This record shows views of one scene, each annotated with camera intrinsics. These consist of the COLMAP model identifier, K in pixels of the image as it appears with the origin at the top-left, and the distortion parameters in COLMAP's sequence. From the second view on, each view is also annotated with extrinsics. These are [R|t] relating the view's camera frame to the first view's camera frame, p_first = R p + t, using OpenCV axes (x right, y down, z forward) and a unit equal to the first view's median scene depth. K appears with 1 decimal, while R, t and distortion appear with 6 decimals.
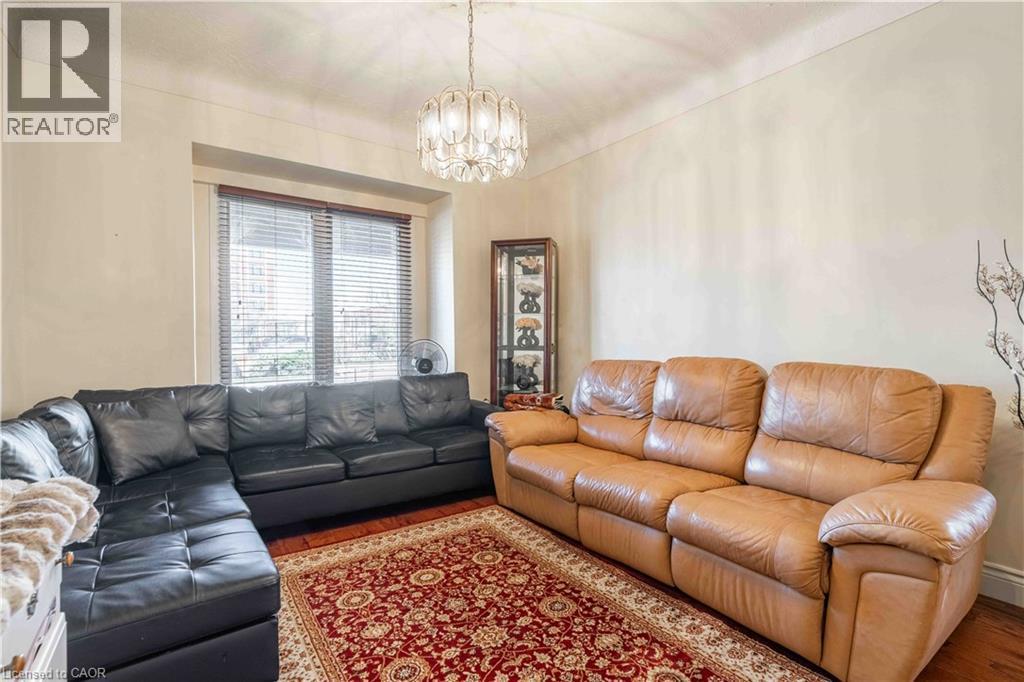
lens RADIAL K [[465.5, 0, 512.0], [0, 465.5, 341.0], [0, 0, 1]] dist [-0.008793, -0.000110]
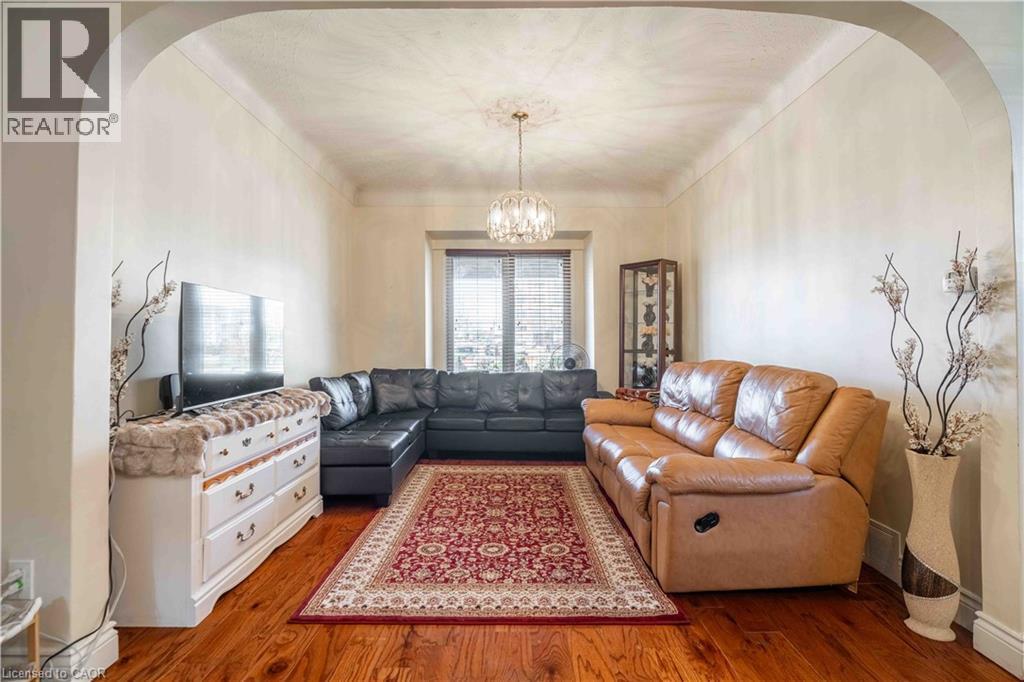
lens RADIAL K [[456.3, 0, 512.3], [0, 456.3, 338.6], [0, 0, 1]] dist [-0.008160, 0.000961]
pose [[0.819993, -0.000387, -0.572374, 0.655374], [-0.007658, 0.999903, -0.011648, -0.002610], [0.572322, 0.013935, 0.819910, -0.258399]]
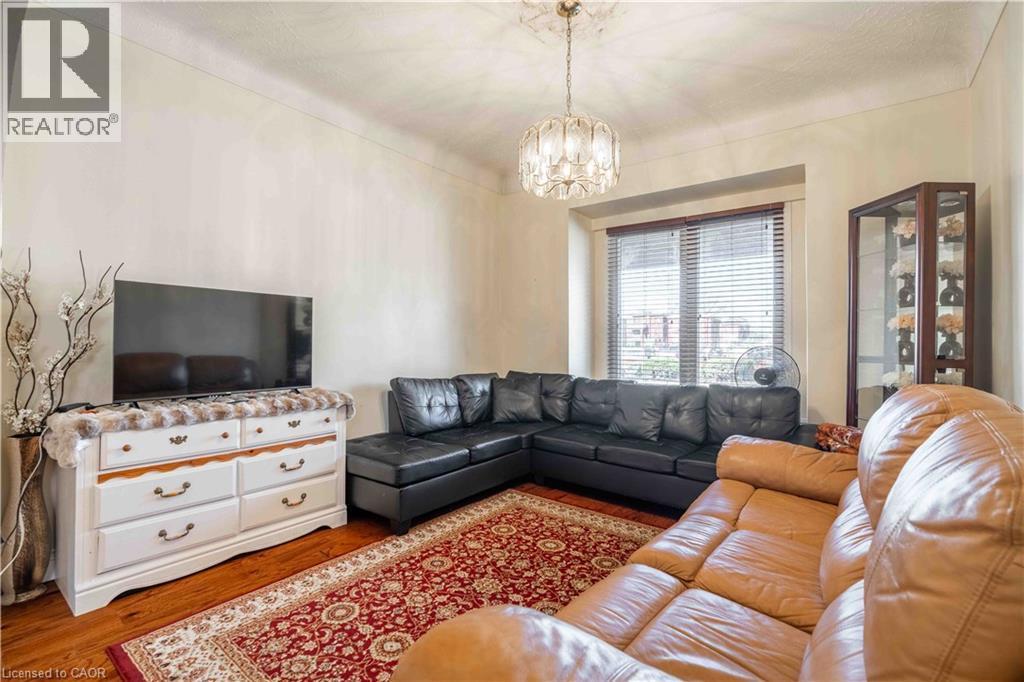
lens RADIAL K [[459.0, 0, 512.0], [0, 459.0, 341.0], [0, 0, 1]] dist [-0.003309, 0.000272]
pose [[0.301936, 0.001925, -0.953326, 0.742362], [-0.016184, 0.999864, -0.003107, -0.003950], [0.953191, 0.016366, 0.301926, 0.452225]]
